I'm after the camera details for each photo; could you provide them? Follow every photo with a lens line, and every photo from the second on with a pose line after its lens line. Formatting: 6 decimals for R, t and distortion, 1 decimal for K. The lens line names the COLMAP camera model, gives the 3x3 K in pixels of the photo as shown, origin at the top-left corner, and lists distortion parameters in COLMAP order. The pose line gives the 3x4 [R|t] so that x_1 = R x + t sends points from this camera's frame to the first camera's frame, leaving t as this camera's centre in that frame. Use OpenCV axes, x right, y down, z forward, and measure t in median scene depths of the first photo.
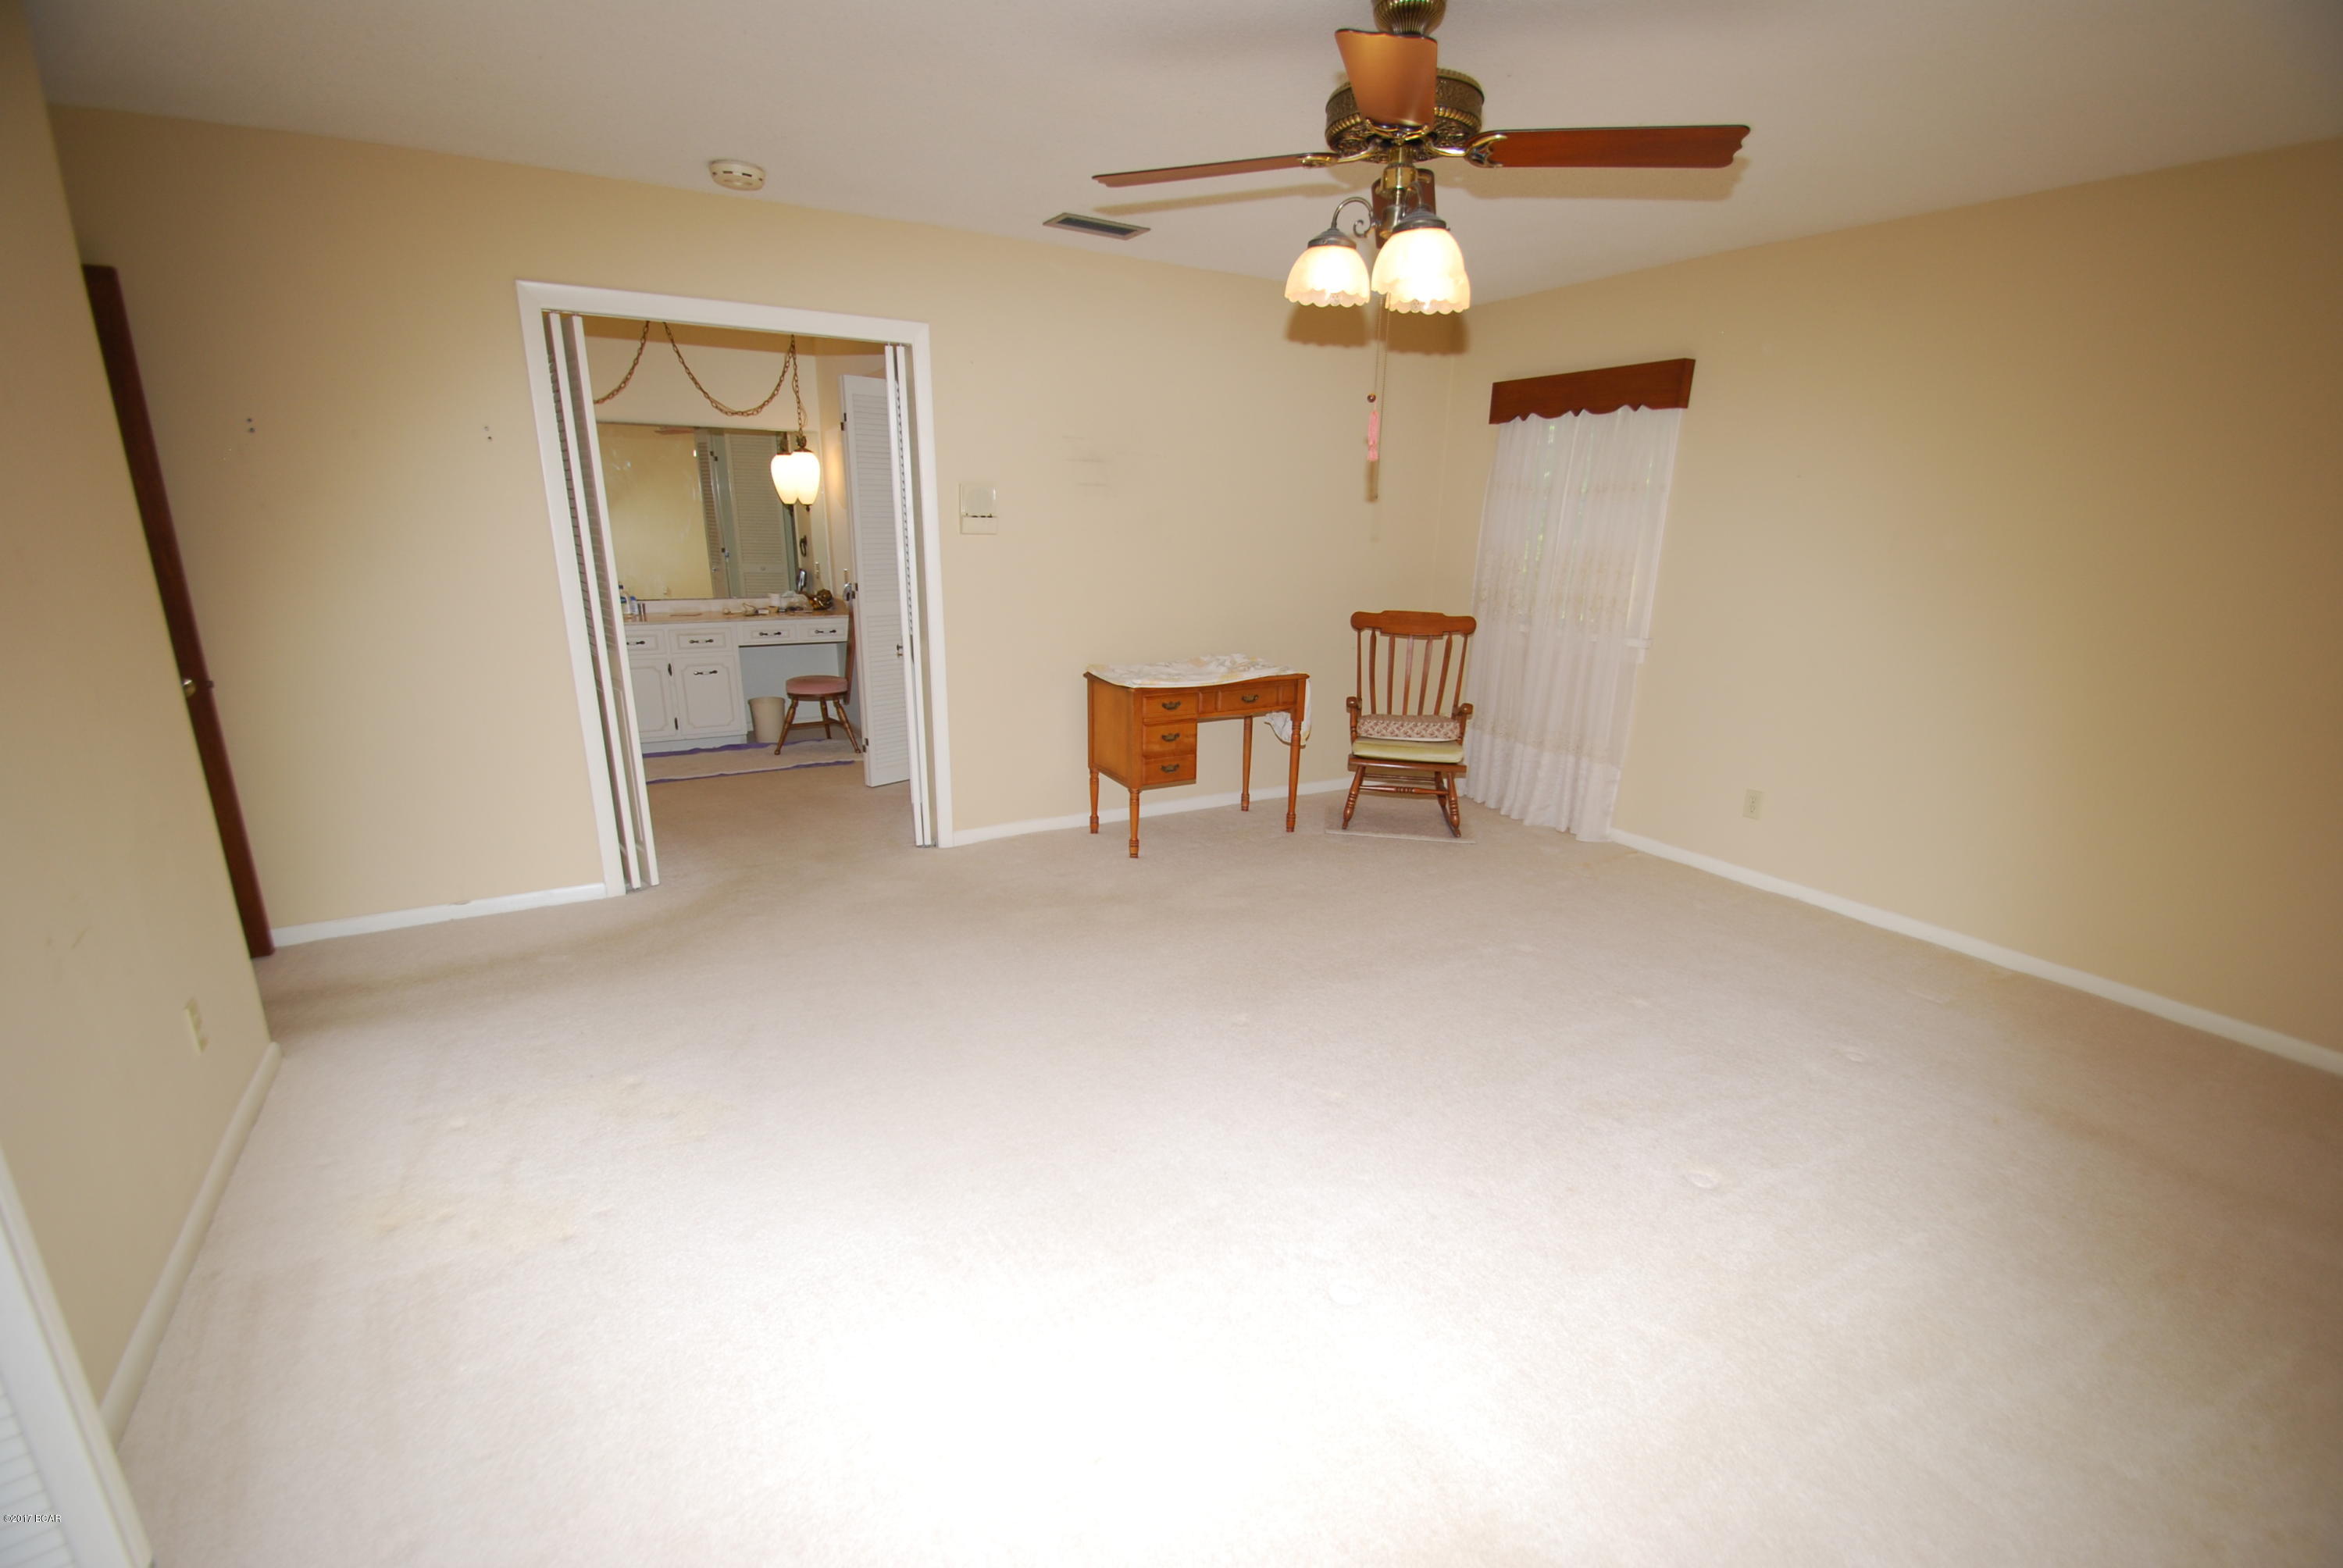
lens RADIAL K [[1059.6, 0, 1169.9], [0, 1059.6, 830.7], [0, 0, 1]] dist [0.016429, -0.019244]
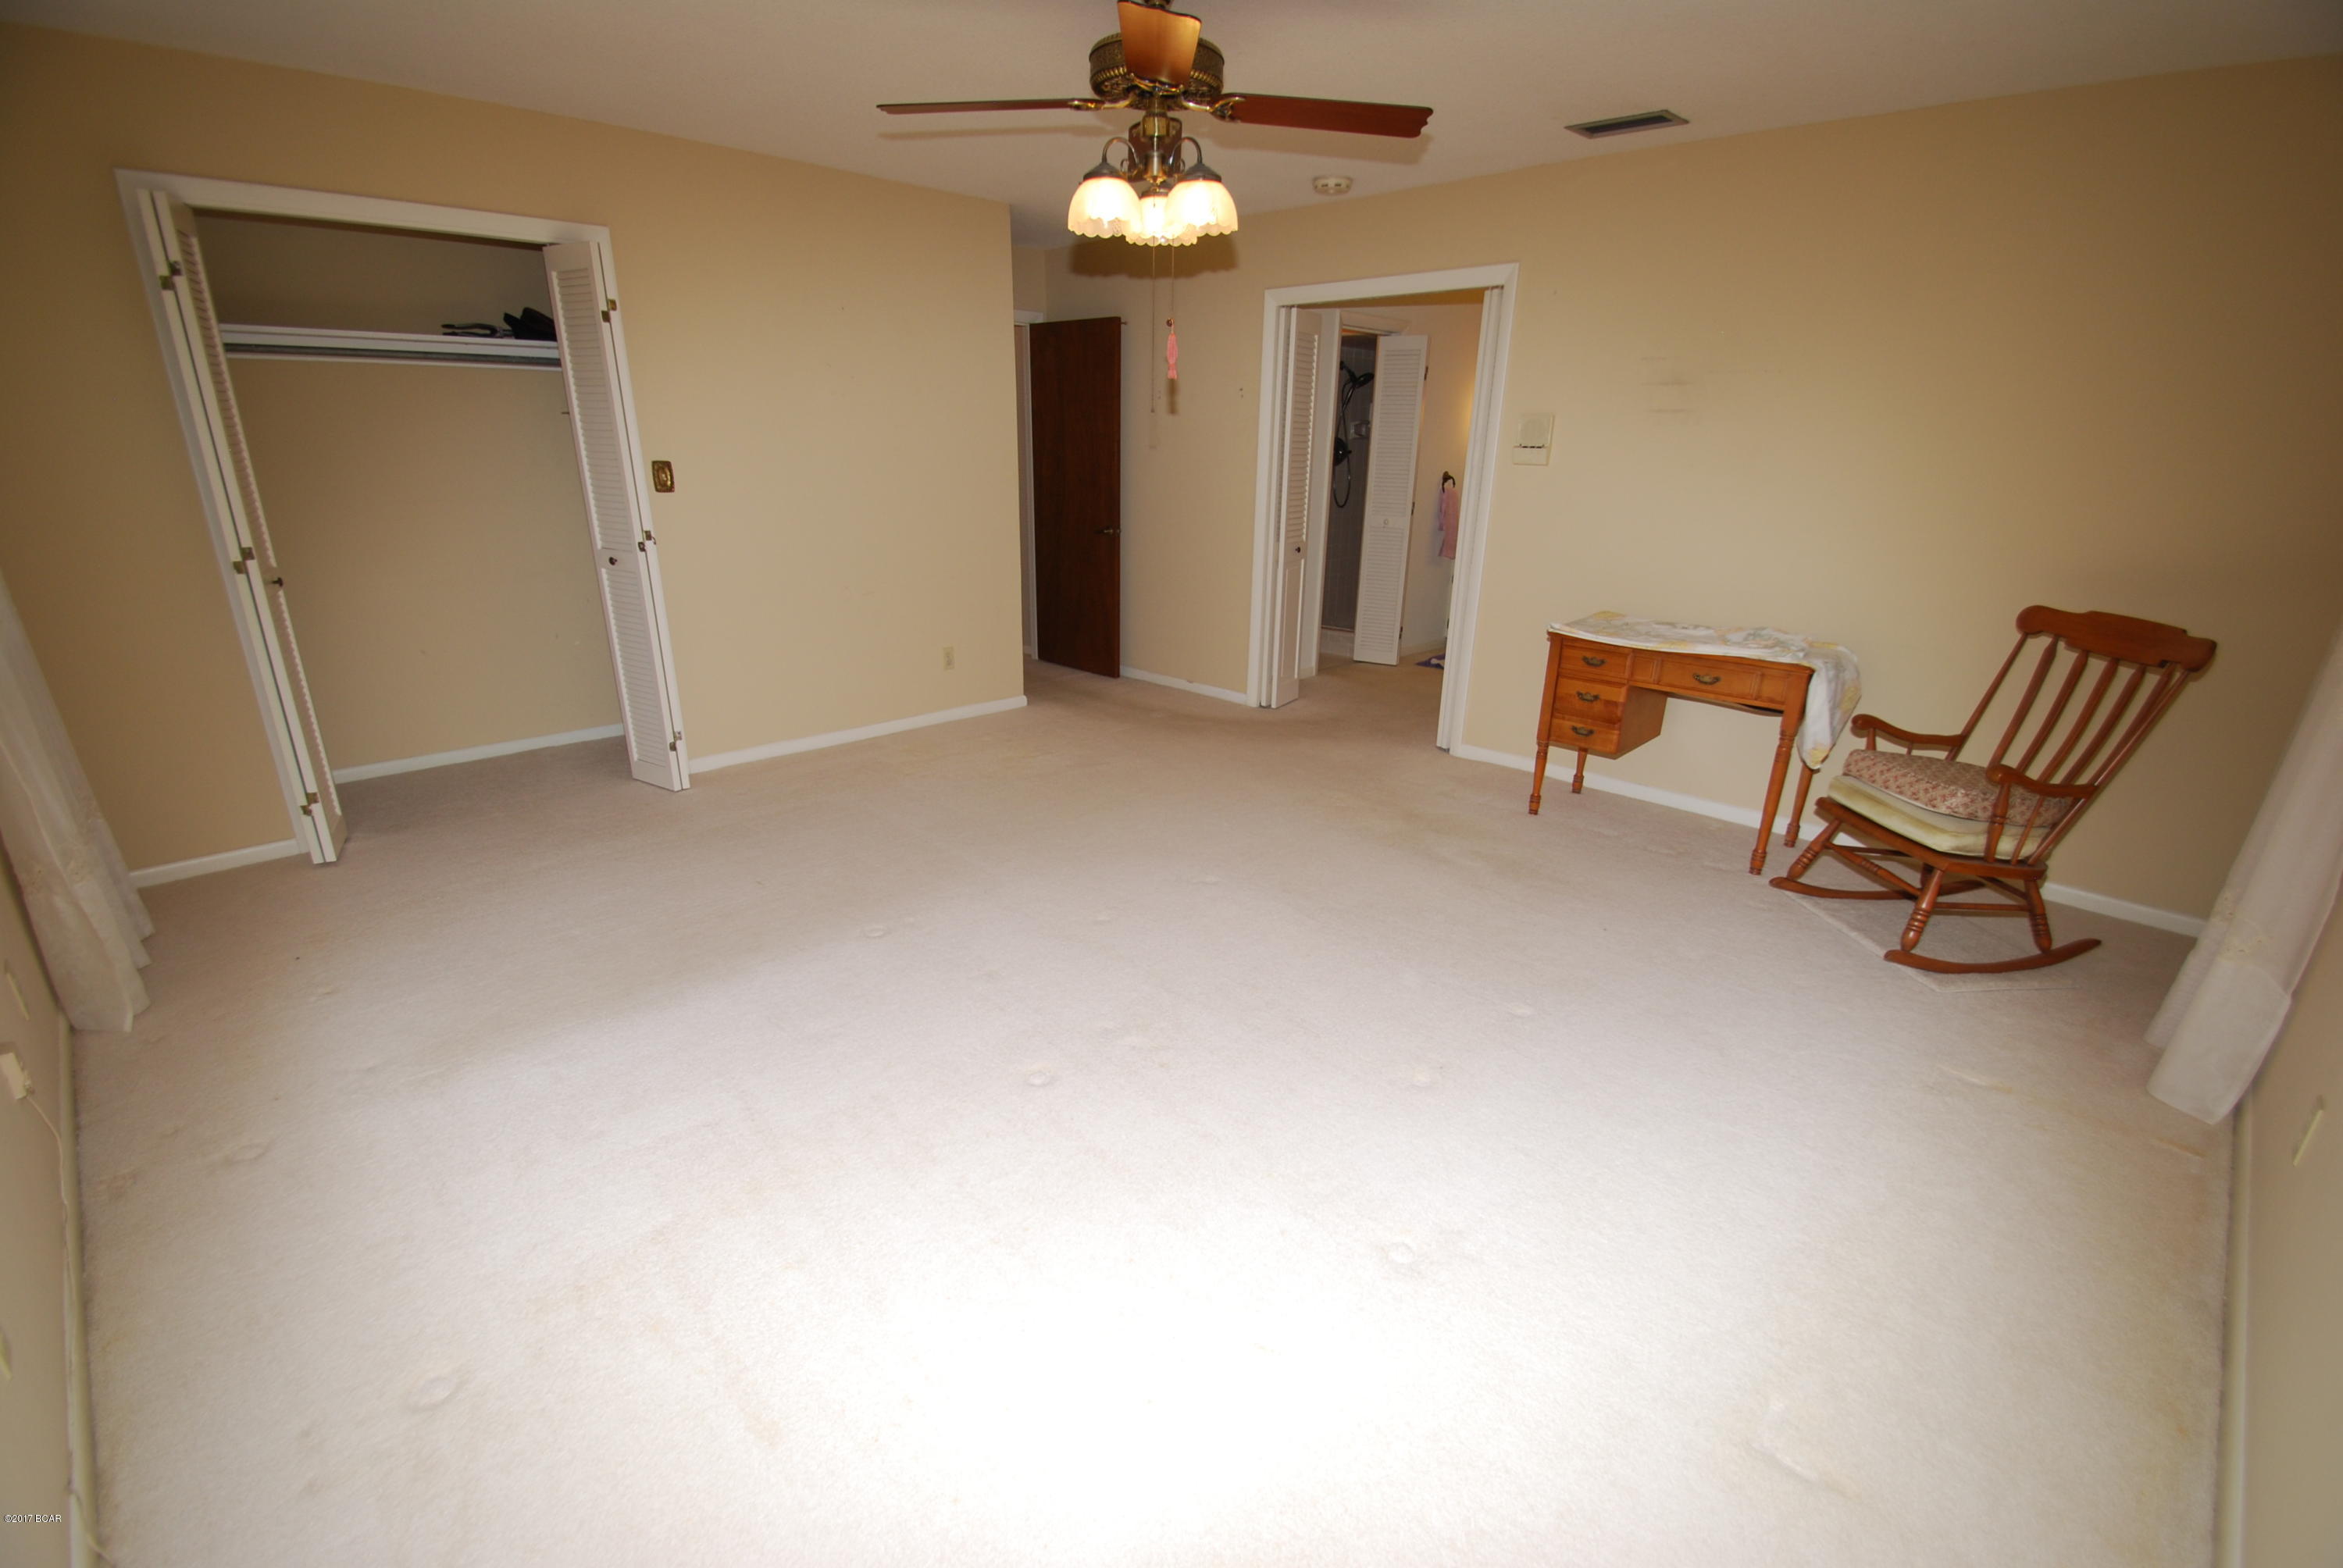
lens RADIAL K [[1059.6, 0, 1169.9], [0, 1059.6, 830.7], [0, 0, 1]] dist [0.016429, -0.019244]
pose [[0.265625, 0.326192, -0.907216, 0.740734], [-0.288587, 0.924775, 0.248010, -0.102428], [0.919870, 0.195933, 0.339779, 0.383177]]
